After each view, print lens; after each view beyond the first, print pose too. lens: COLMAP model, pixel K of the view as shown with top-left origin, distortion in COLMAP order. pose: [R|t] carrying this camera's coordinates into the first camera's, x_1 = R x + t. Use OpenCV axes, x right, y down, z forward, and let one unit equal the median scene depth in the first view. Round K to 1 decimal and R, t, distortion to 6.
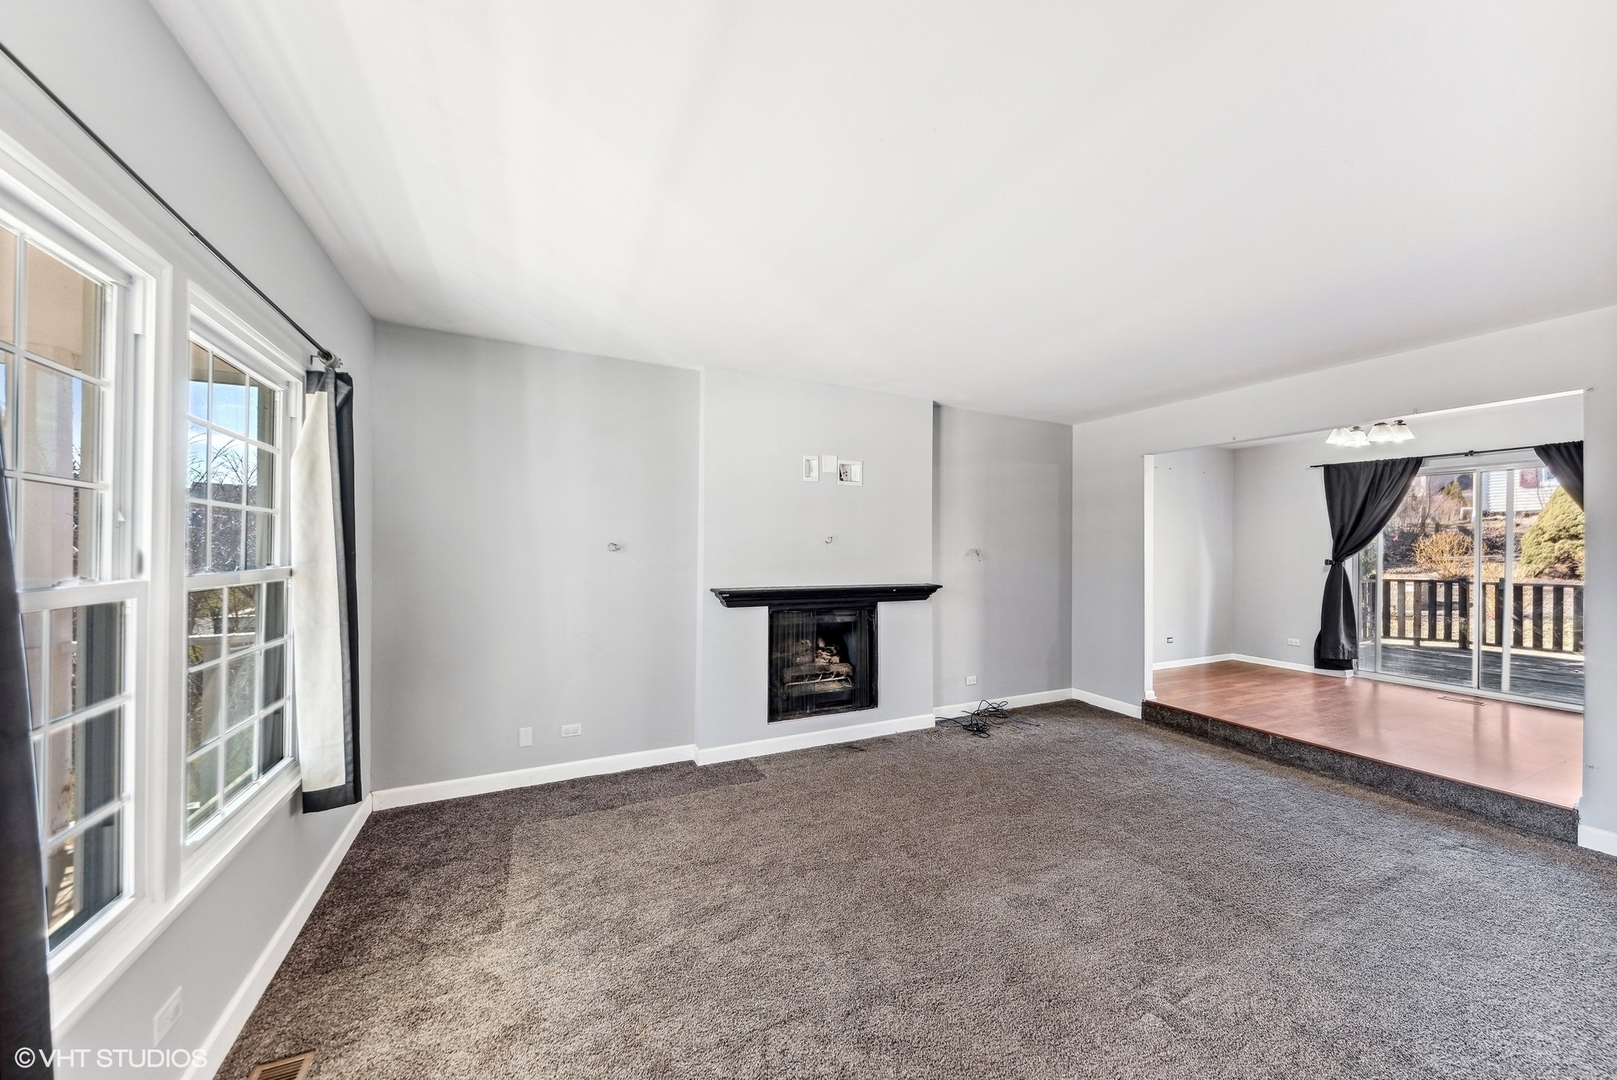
lens RADIAL K [[567.4, 0, 807.2], [0, 567.4, 553.4], [0, 0, 1]] dist [0.019380, 0.000017]
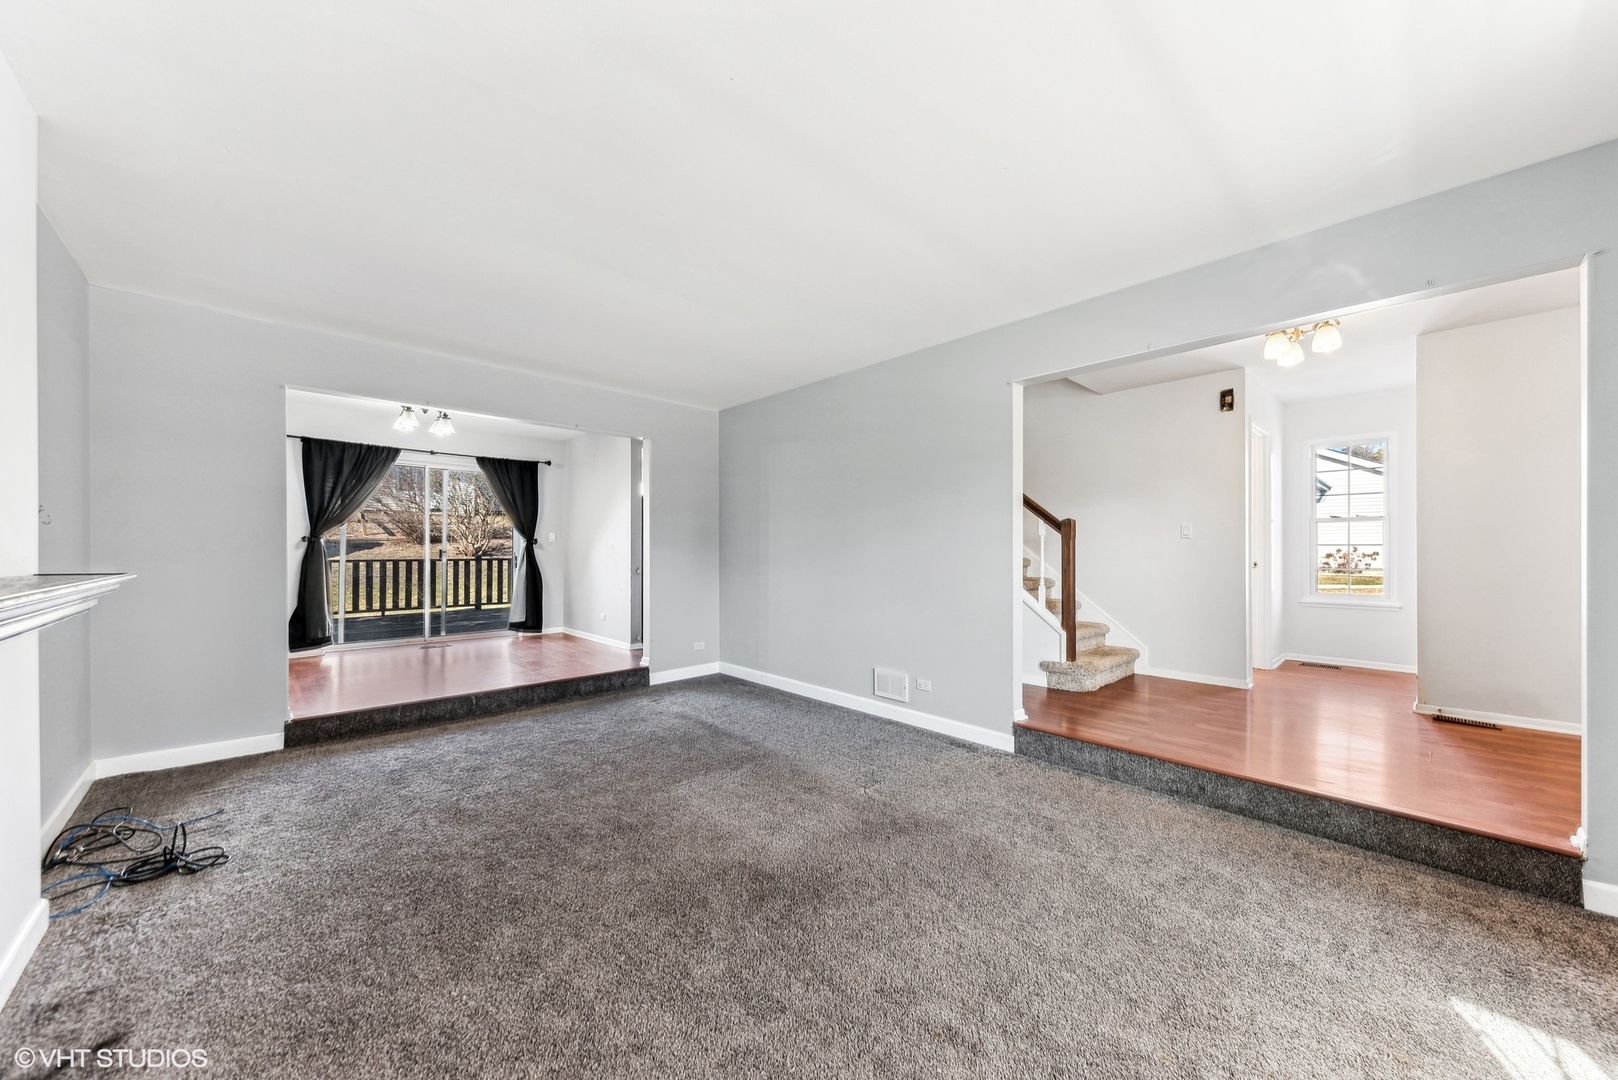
lens RADIAL K [[567.8, 0, 821.1], [0, 567.8, 544.2], [0, 0, 1]] dist [0.019380, 0.000017]
pose [[-0.293821, 0.001970, 0.955858, -0.270069], [-0.001879, 0.999995, -0.002638, 0.025959], [-0.955859, -0.002571, -0.293816, 0.479356]]
